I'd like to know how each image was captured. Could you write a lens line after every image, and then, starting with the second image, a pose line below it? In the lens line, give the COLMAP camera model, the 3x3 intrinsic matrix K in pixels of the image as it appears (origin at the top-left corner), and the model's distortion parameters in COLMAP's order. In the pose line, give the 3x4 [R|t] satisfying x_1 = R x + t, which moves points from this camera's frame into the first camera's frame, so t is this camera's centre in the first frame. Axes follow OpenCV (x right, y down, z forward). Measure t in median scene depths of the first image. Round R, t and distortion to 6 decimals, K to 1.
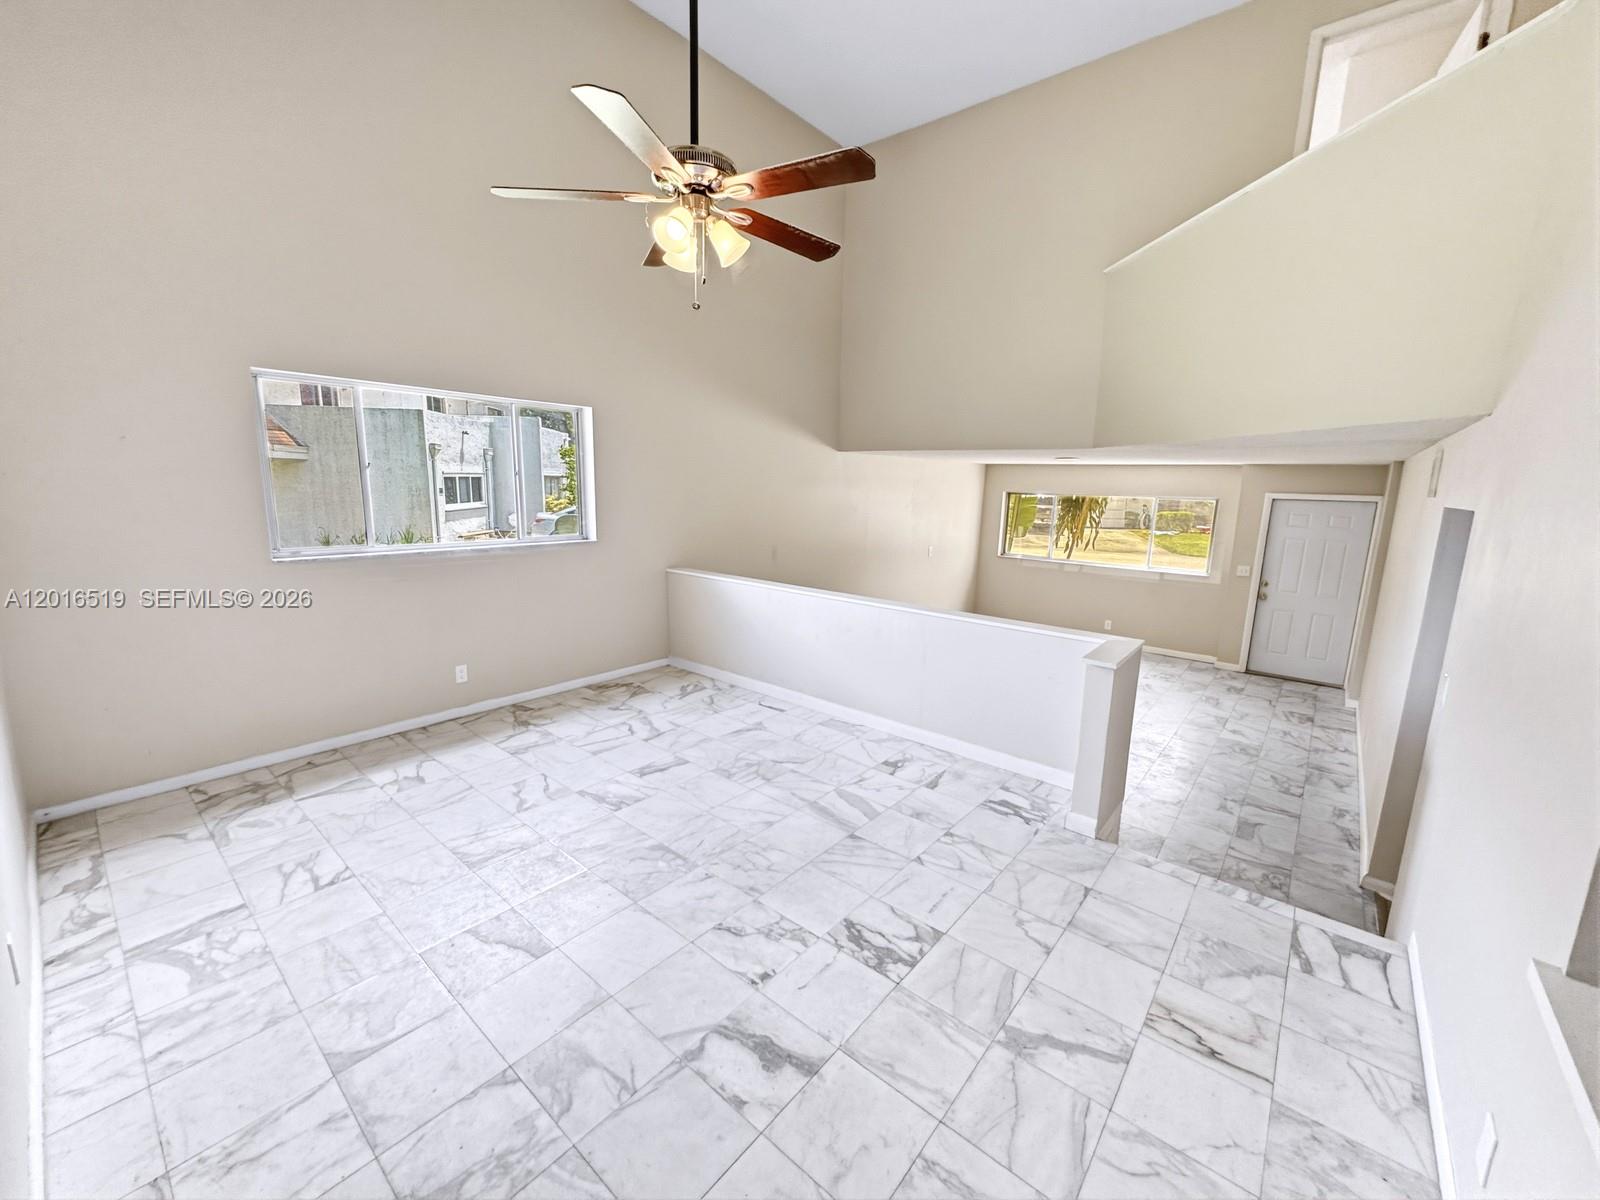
lens RADIAL K [[640.6, 0, 797.2], [0, 640.6, 599.9], [0, 0, 1]] dist [-0.003931, 0.000681]
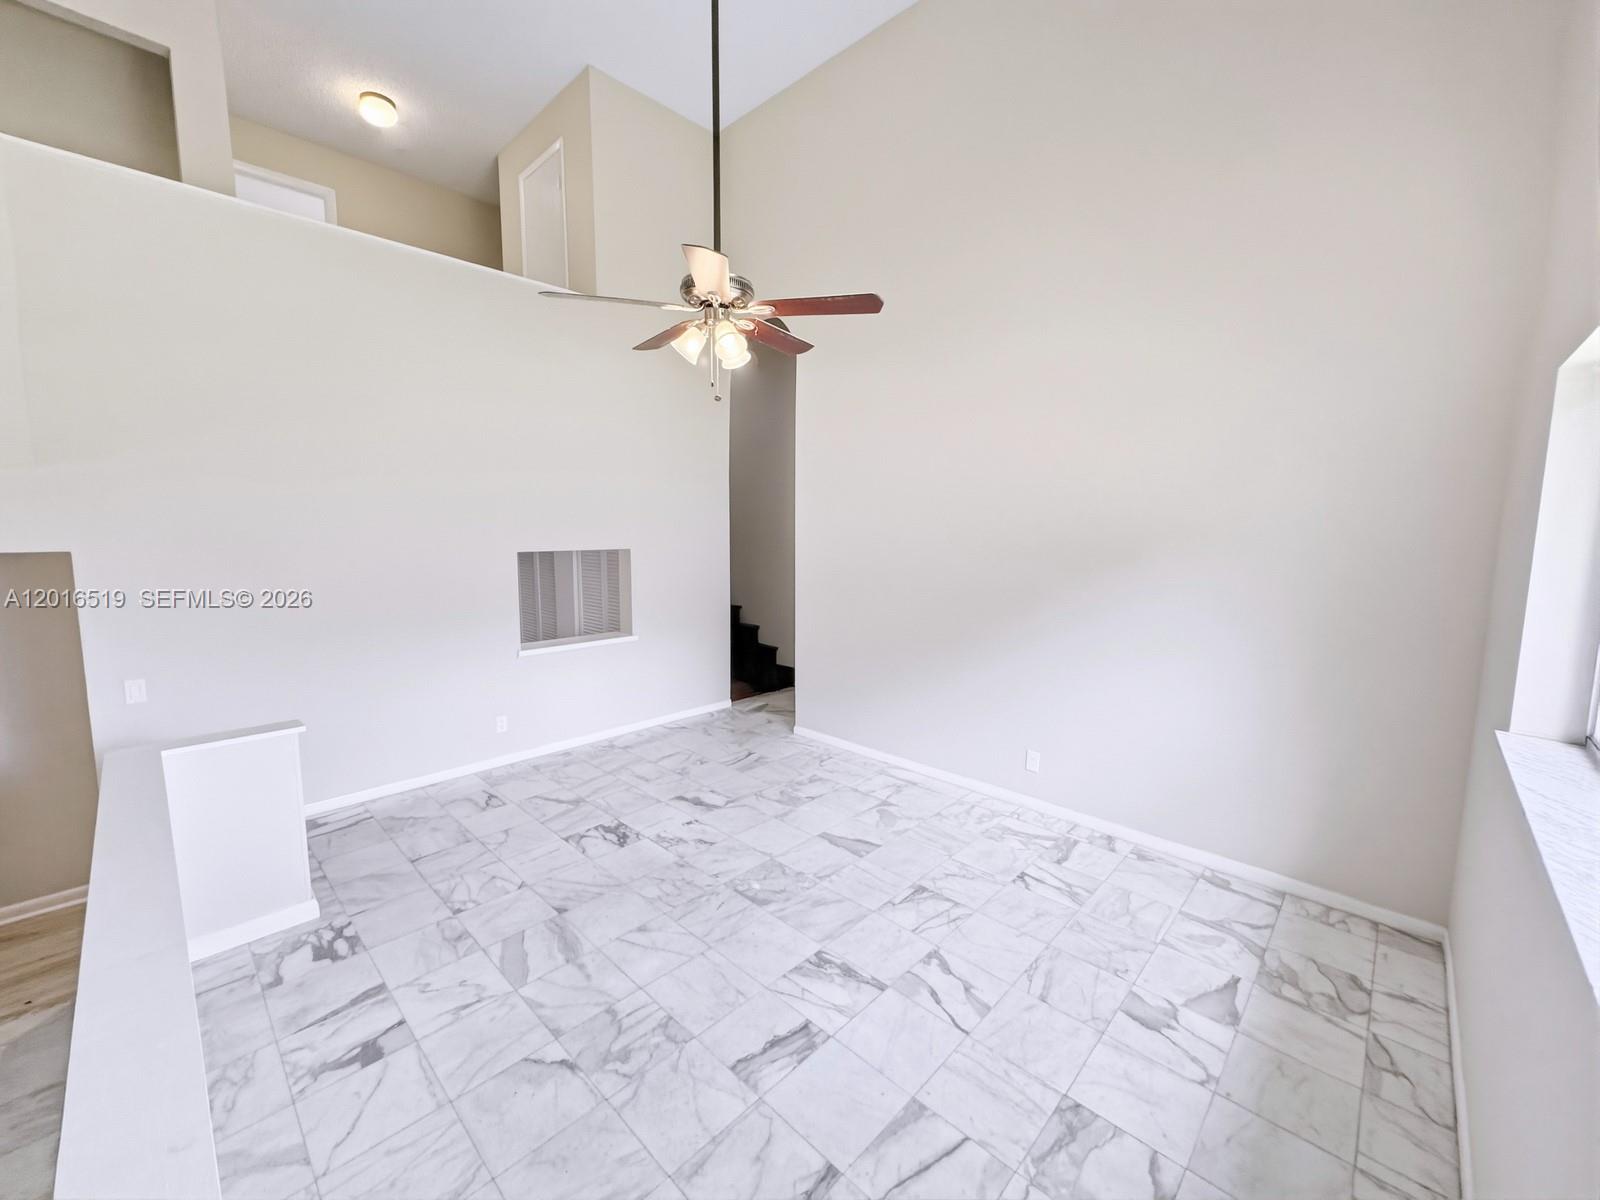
lens RADIAL K [[640.6, 0, 797.8], [0, 640.6, 589.9], [0, 0, 1]] dist [-0.003931, 0.000681]
pose [[-0.997366, -0.035570, 0.063208, -0.349919], [-0.016306, 0.959140, 0.282463, -0.415544], [-0.070672, 0.280688, -0.957194, 1.997206]]
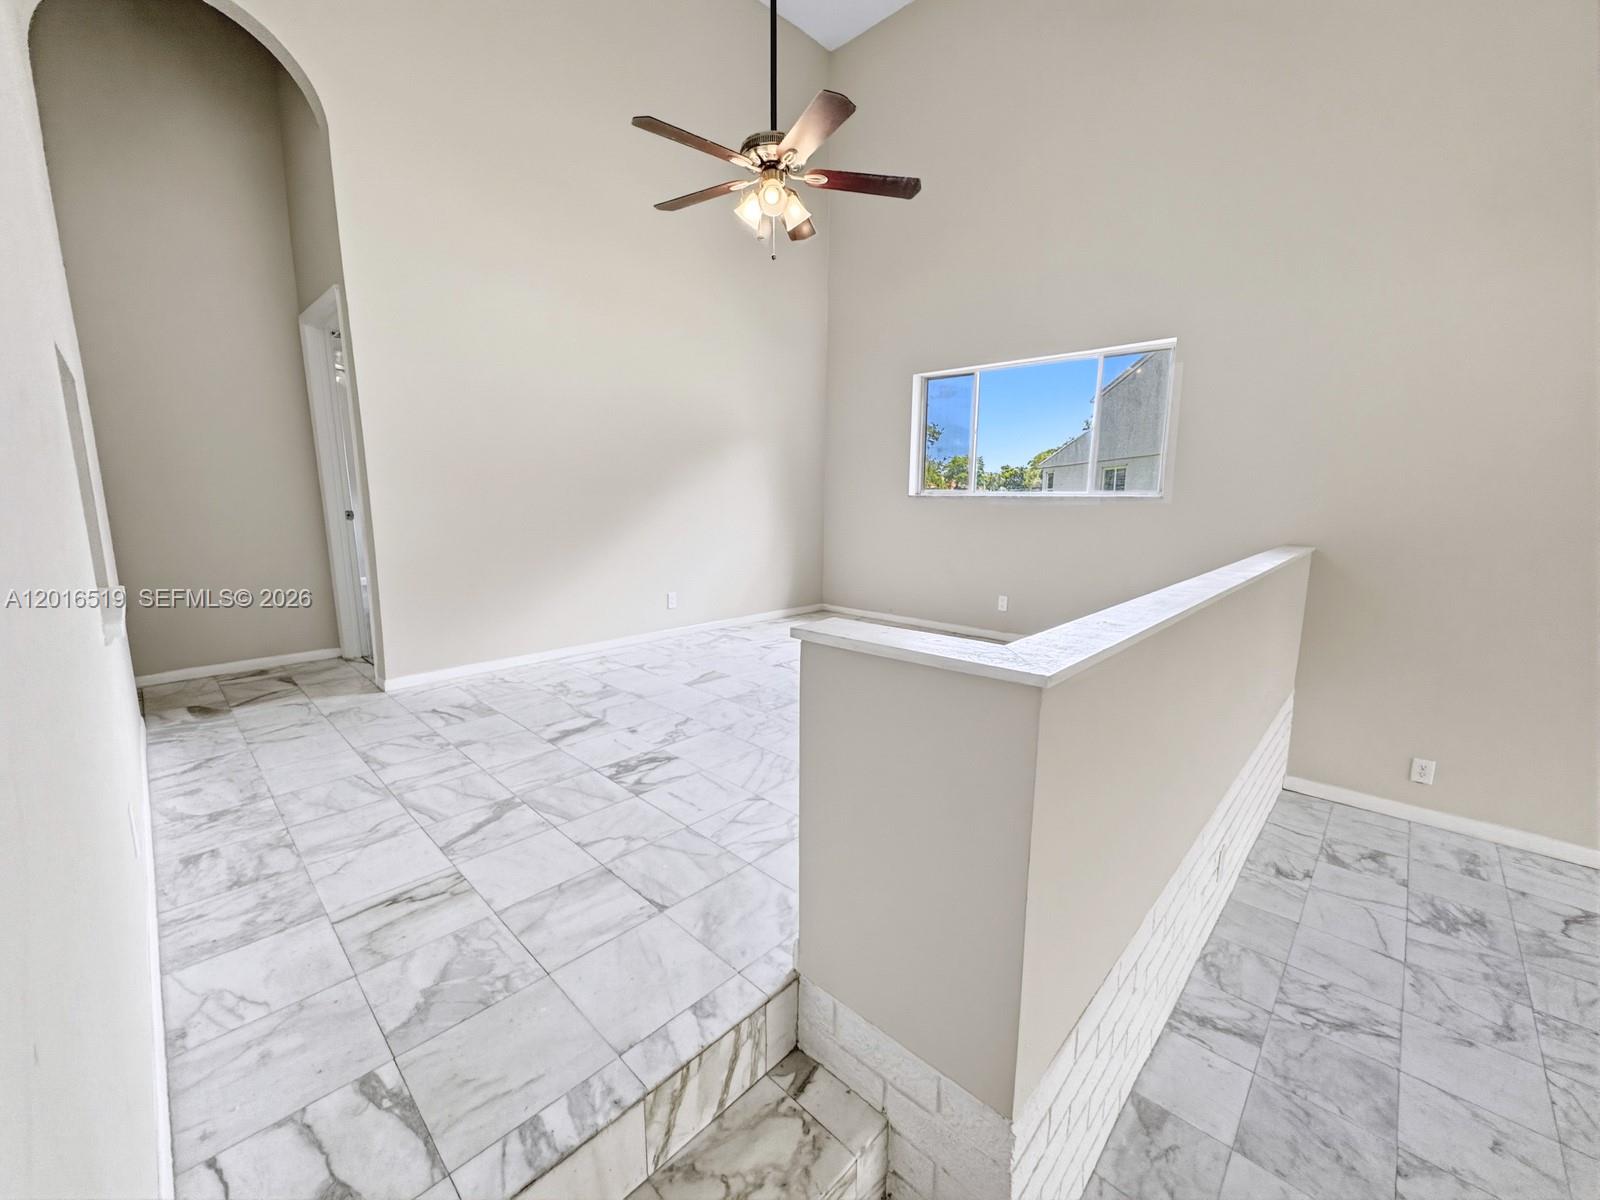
lens RADIAL K [[640.6, 0, 801.2], [0, 640.6, 593.8], [0, 0, 1]] dist [-0.003931, 0.000681]
pose [[-0.063978, 0.131922, -0.989193, 1.081285], [-0.188132, 0.971857, 0.141777, 0.002467], [0.980058, 0.195169, -0.037359, 1.111232]]
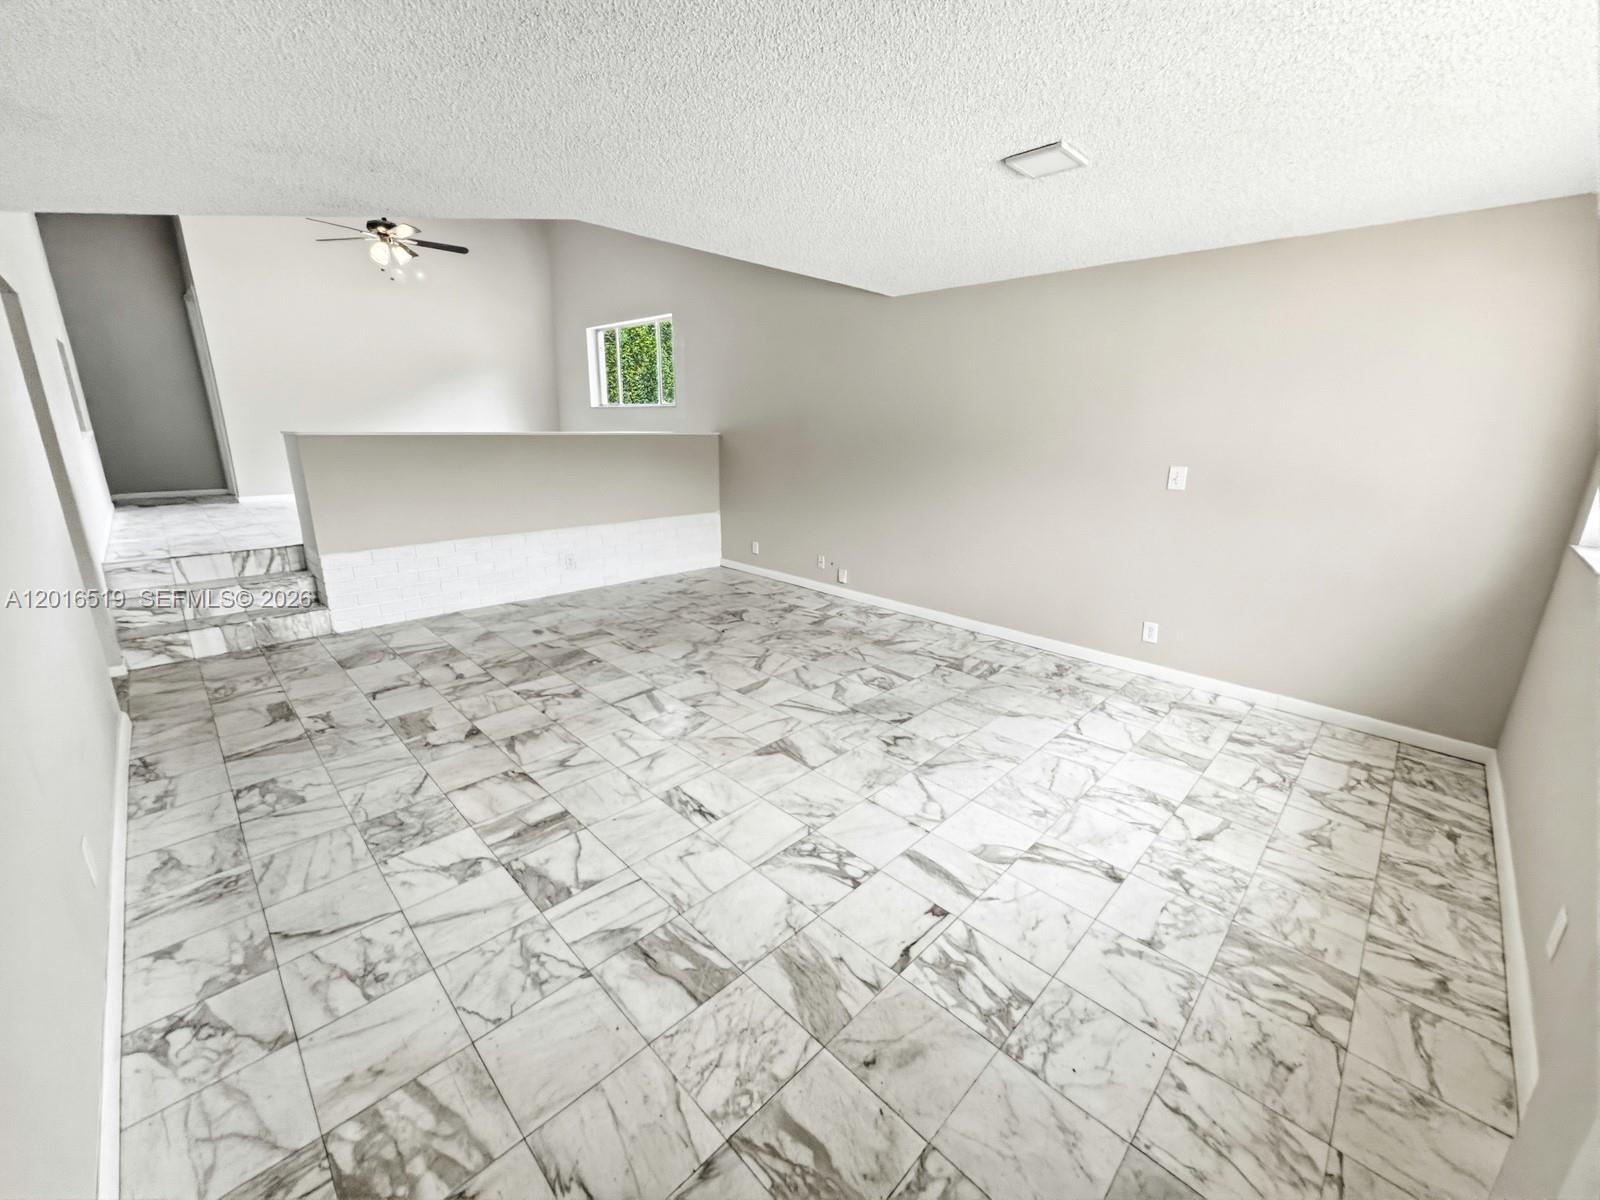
lens RADIAL K [[640.6, 0, 802.1], [0, 640.6, 600.8], [0, 0, 1]] dist [-0.003931, 0.000681]
pose [[-0.080617, 0.244085, -0.966397, 2.301408], [-0.199776, 0.945922, 0.255579, -0.194543], [0.976520, 0.213667, -0.027495, 2.693860]]
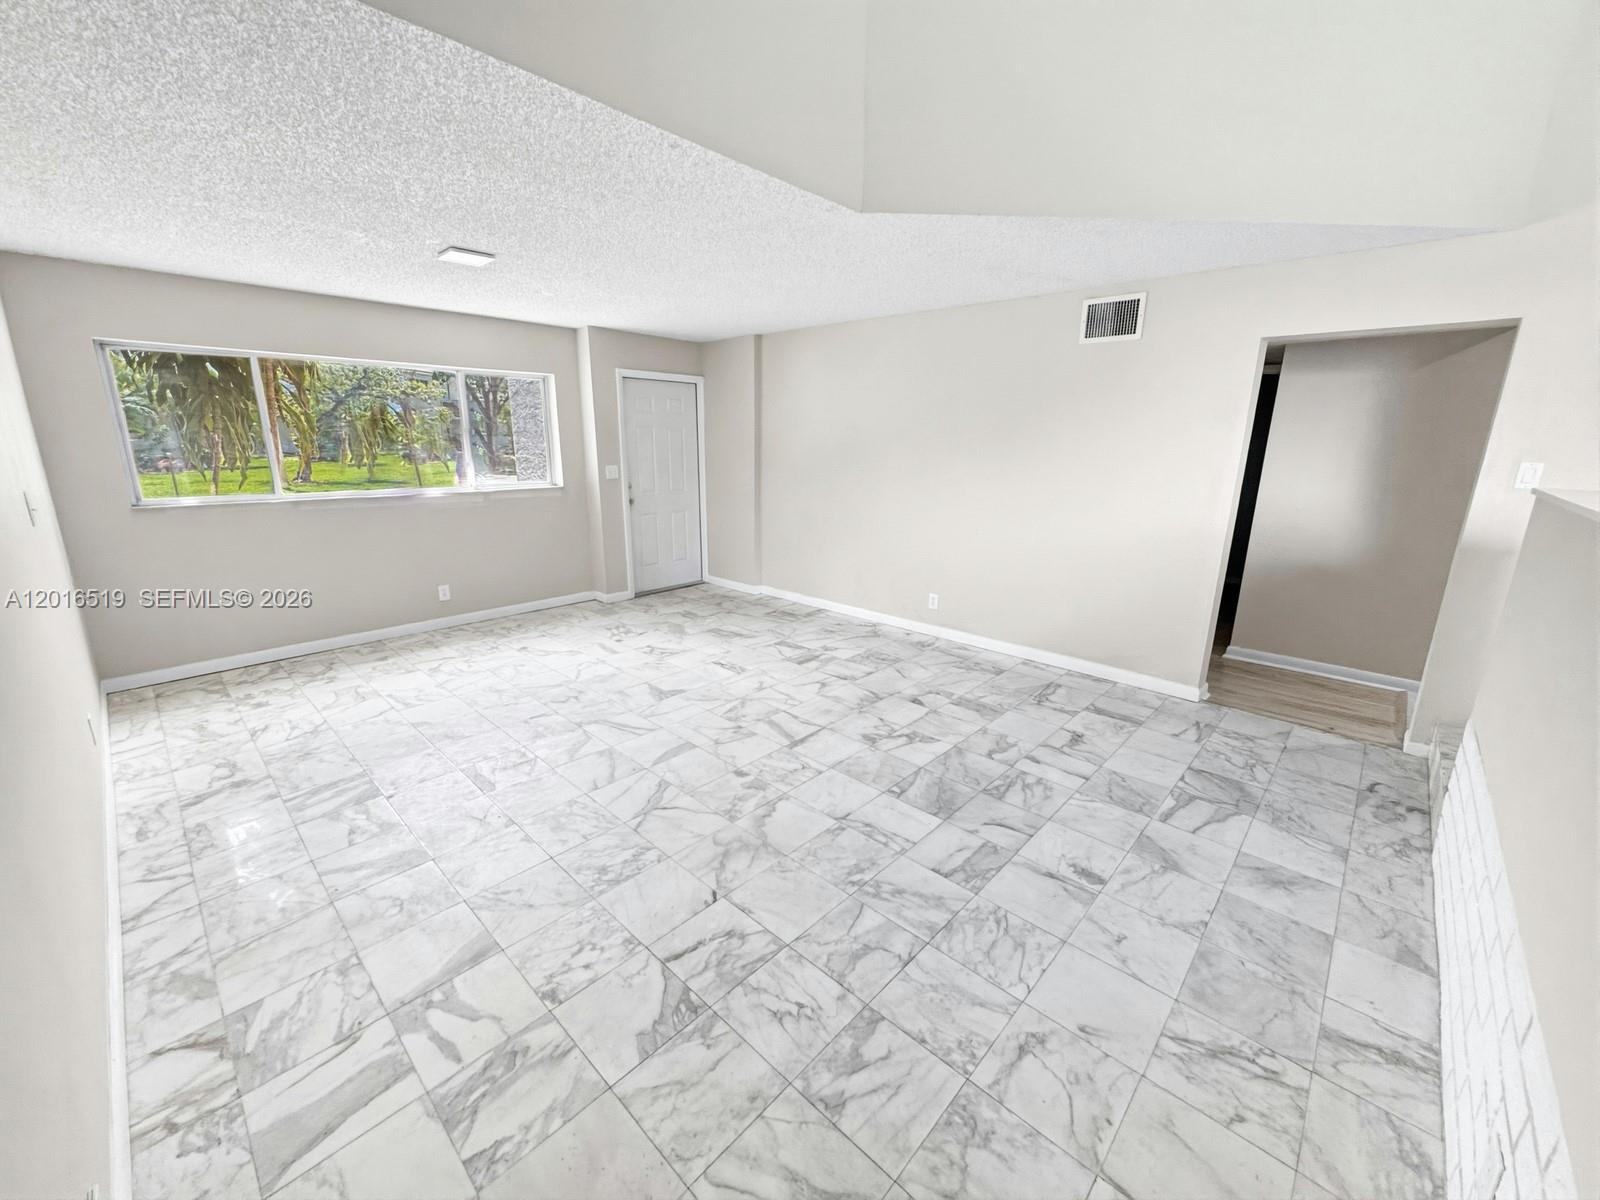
lens RADIAL K [[640.6, 0, 802.7], [0, 640.6, 599.8], [0, 0, 1]] dist [-0.003931, 0.000681]
pose [[0.050809, -0.266368, 0.962531, -0.235285], [0.172938, 0.951563, 0.254204, -0.165142], [-0.983621, 0.153542, 0.094413, 2.166058]]
